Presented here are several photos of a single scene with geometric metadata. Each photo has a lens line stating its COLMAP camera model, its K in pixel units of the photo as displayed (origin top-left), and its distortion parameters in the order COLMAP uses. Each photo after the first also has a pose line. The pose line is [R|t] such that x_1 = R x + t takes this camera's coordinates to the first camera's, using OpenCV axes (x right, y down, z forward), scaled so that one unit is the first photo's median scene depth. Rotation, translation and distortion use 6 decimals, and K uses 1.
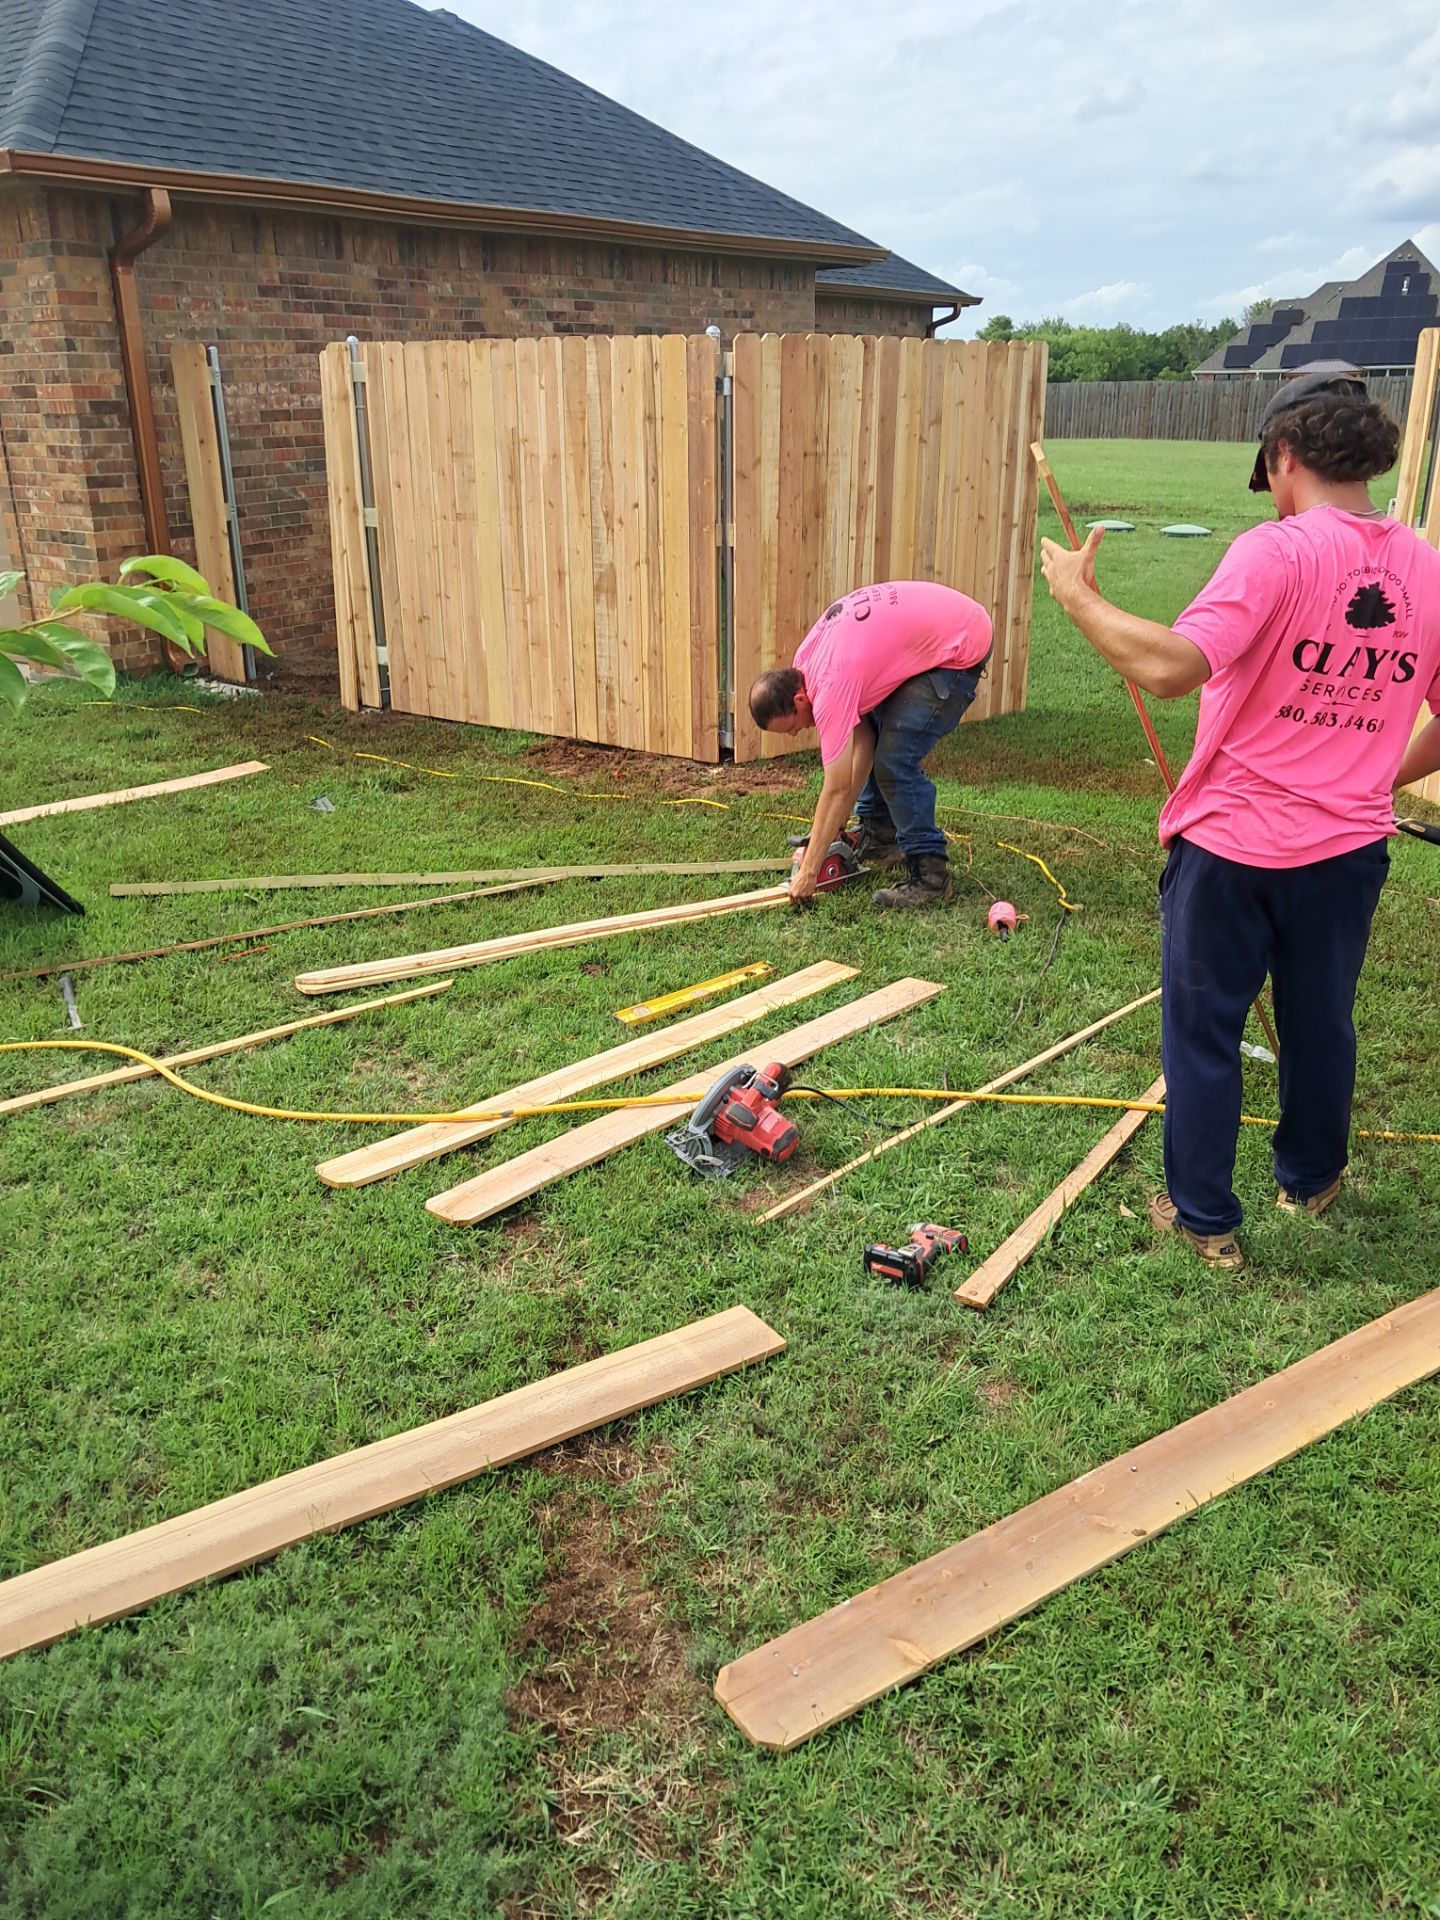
lens RADIAL K [[1496.5, 0, 716.6], [0, 1496.5, 941.3], [0, 0, 1]] dist [0.072604, -0.086844]
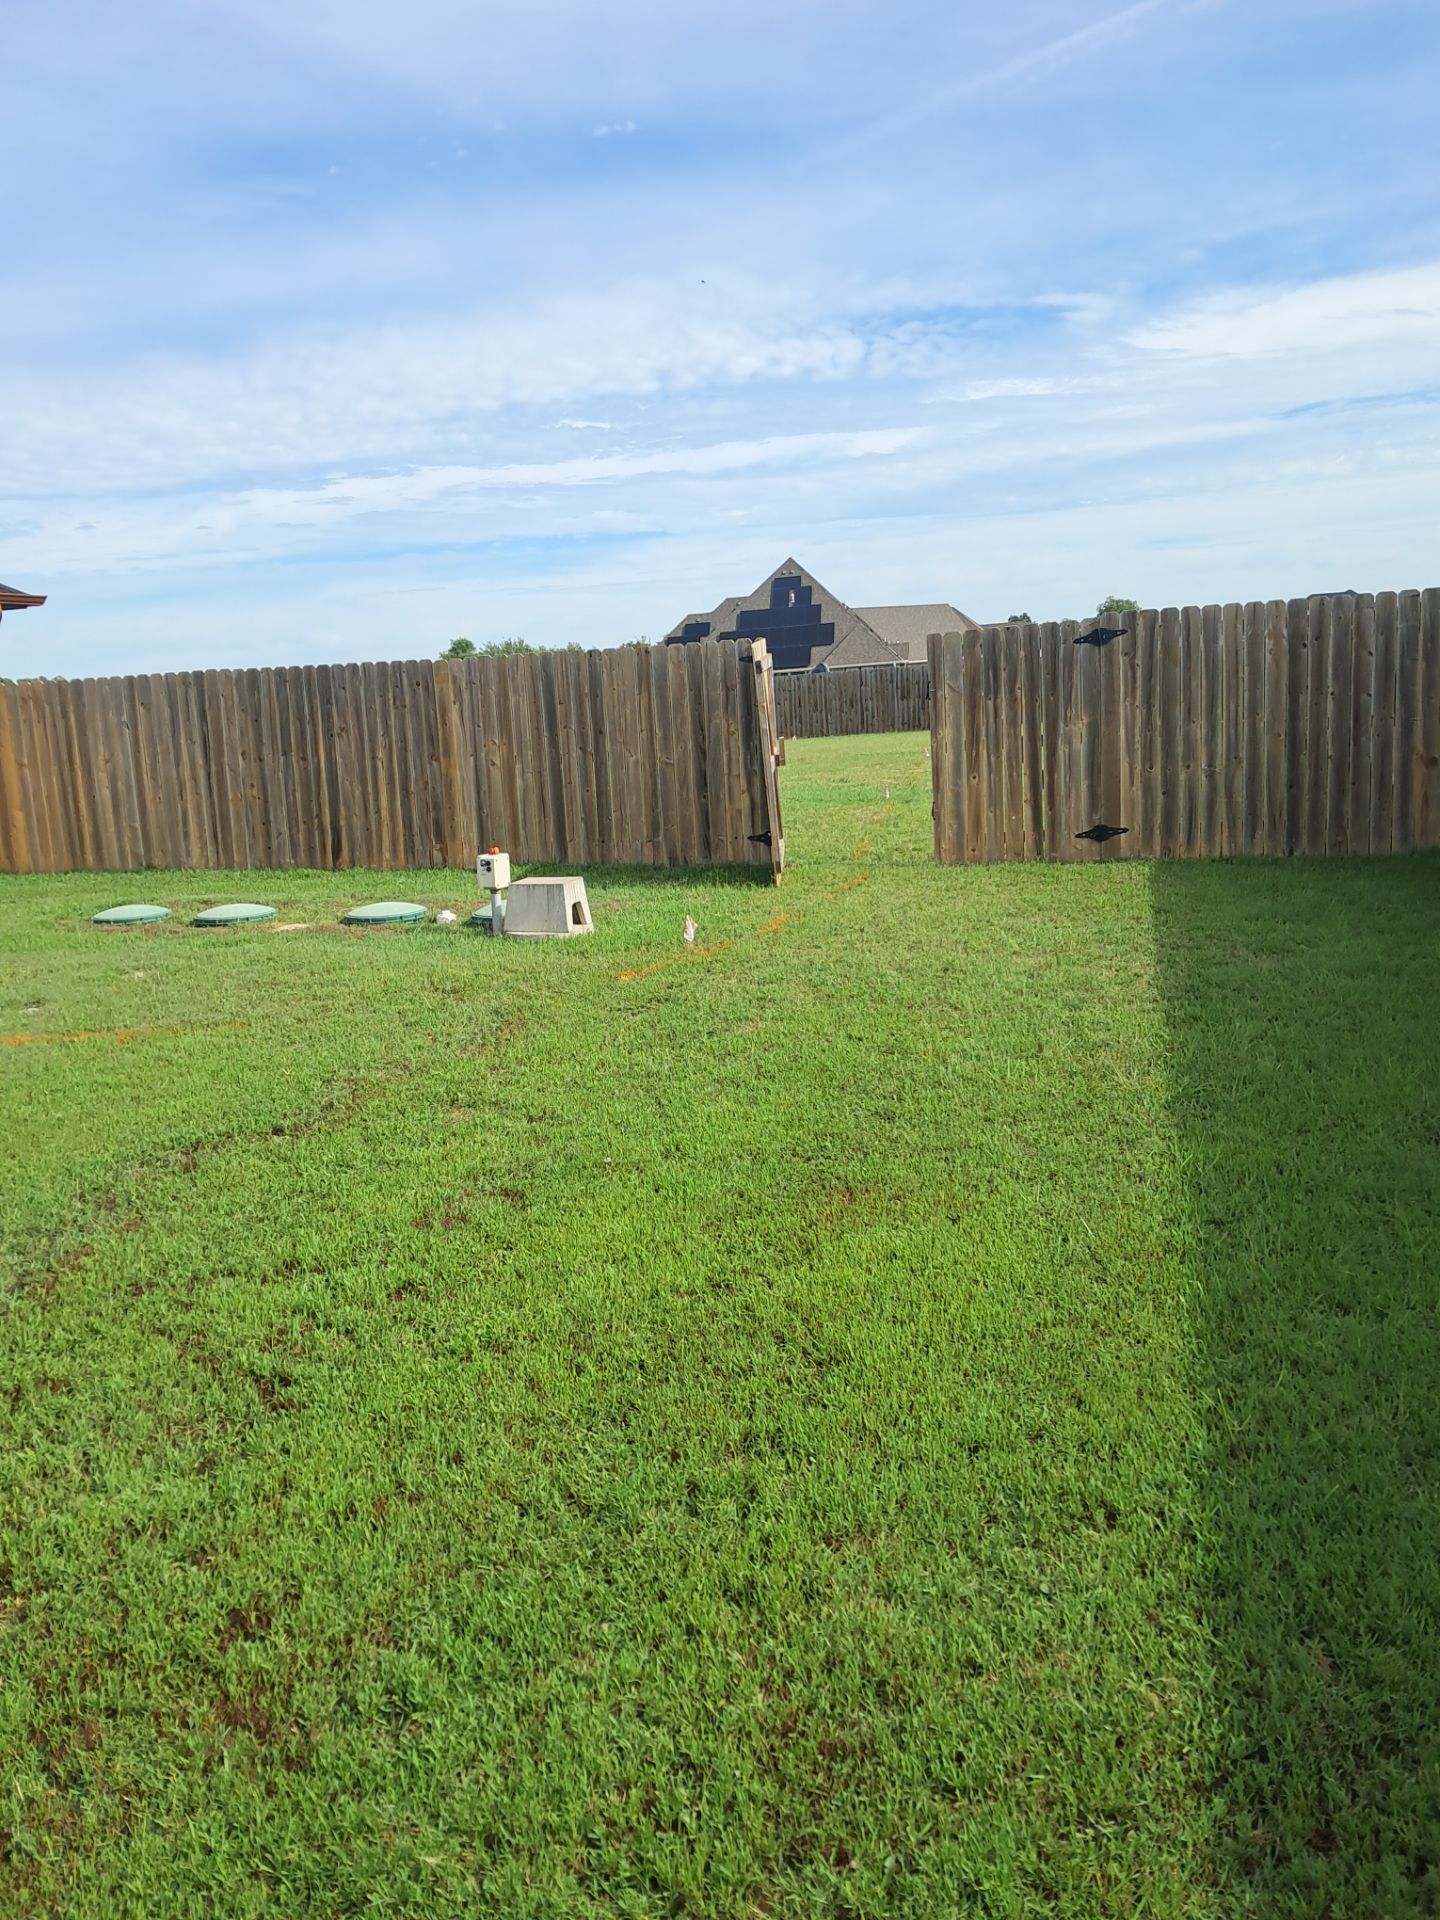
lens RADIAL K [[1496.5, 0, 707.8], [0, 1496.5, 959.7], [0, 0, 1]] dist [0.072604, -0.086844]
pose [[0.950464, -0.105370, 0.292431, 0.596000], [0.156934, 0.974752, -0.158842, -0.223744], [-0.268311, 0.196866, 0.943002, 0.644774]]
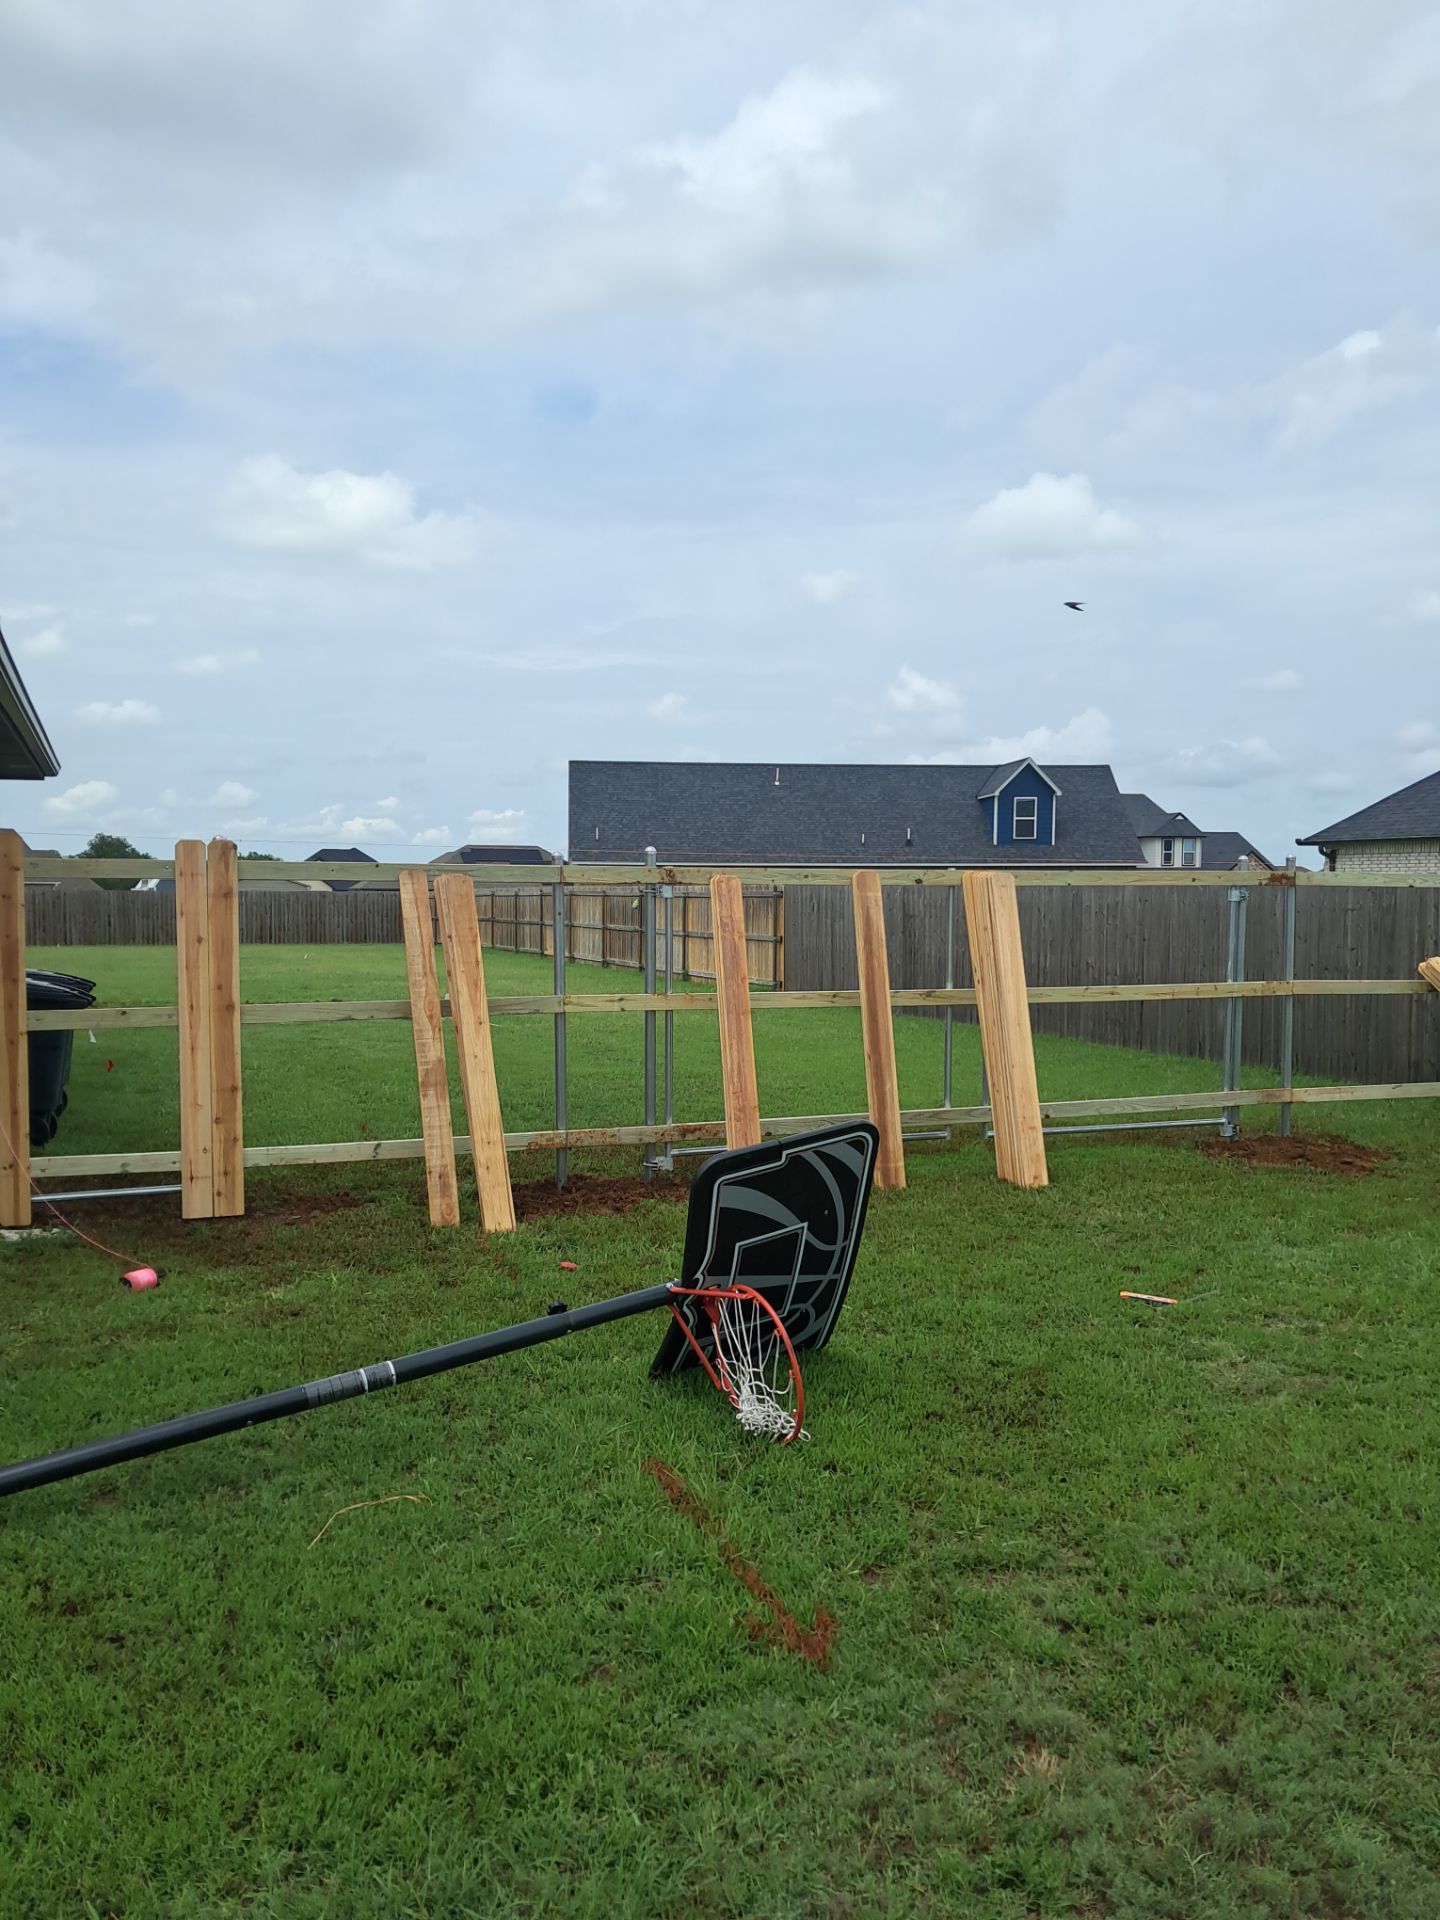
lens RADIAL K [[1496.5, 0, 723.4], [0, 1496.5, 969.9], [0, 0, 1]] dist [0.072604, -0.086844]
pose [[0.556139, -0.026987, 0.830651, -0.756683], [0.274459, 0.949363, -0.152913, -0.069736], [-0.784462, 0.313021, 0.535385, 0.216520]]
